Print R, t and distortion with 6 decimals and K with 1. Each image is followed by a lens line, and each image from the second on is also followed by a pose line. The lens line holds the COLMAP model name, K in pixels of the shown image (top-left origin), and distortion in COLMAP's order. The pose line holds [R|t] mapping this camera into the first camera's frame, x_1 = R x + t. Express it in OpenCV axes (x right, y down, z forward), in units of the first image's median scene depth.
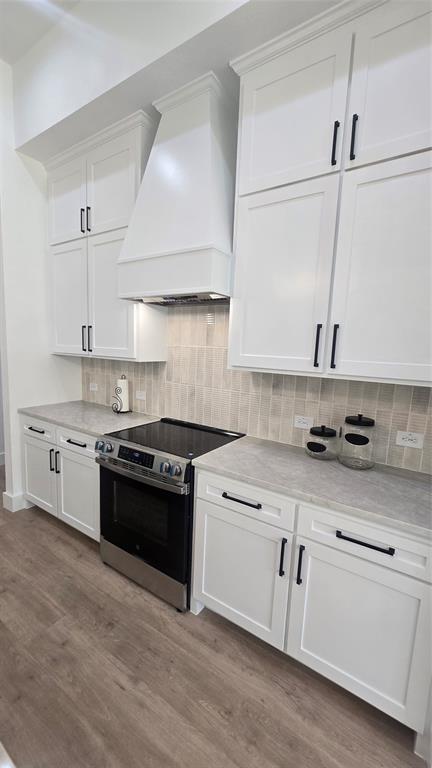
lens RADIAL K [[310.4, 0, 216.0], [0, 310.4, 384.0], [0, 0, 1]] dist [-0.025224, 0.006273]
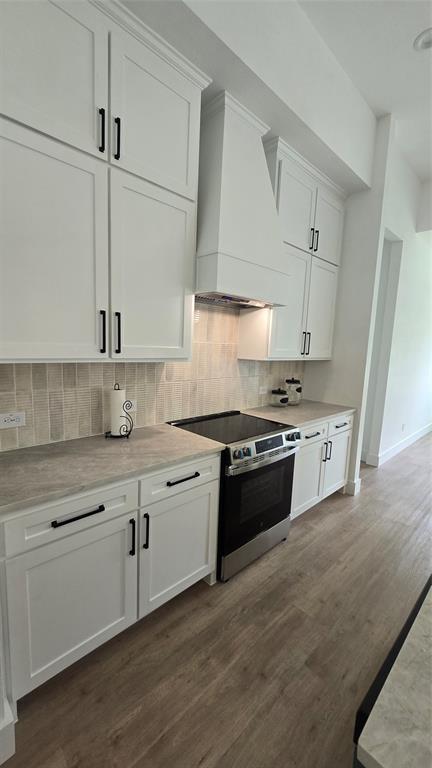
lens RADIAL K [[320.5, 0, 216.0], [0, 320.5, 384.0], [0, 0, 1]] dist [-0.000150, -0.000136]
pose [[0.213314, -0.156120, 0.964429, -1.203292], [0.084190, 0.986415, 0.141058, -0.141820], [-0.973349, 0.051106, 0.223560, 0.781637]]
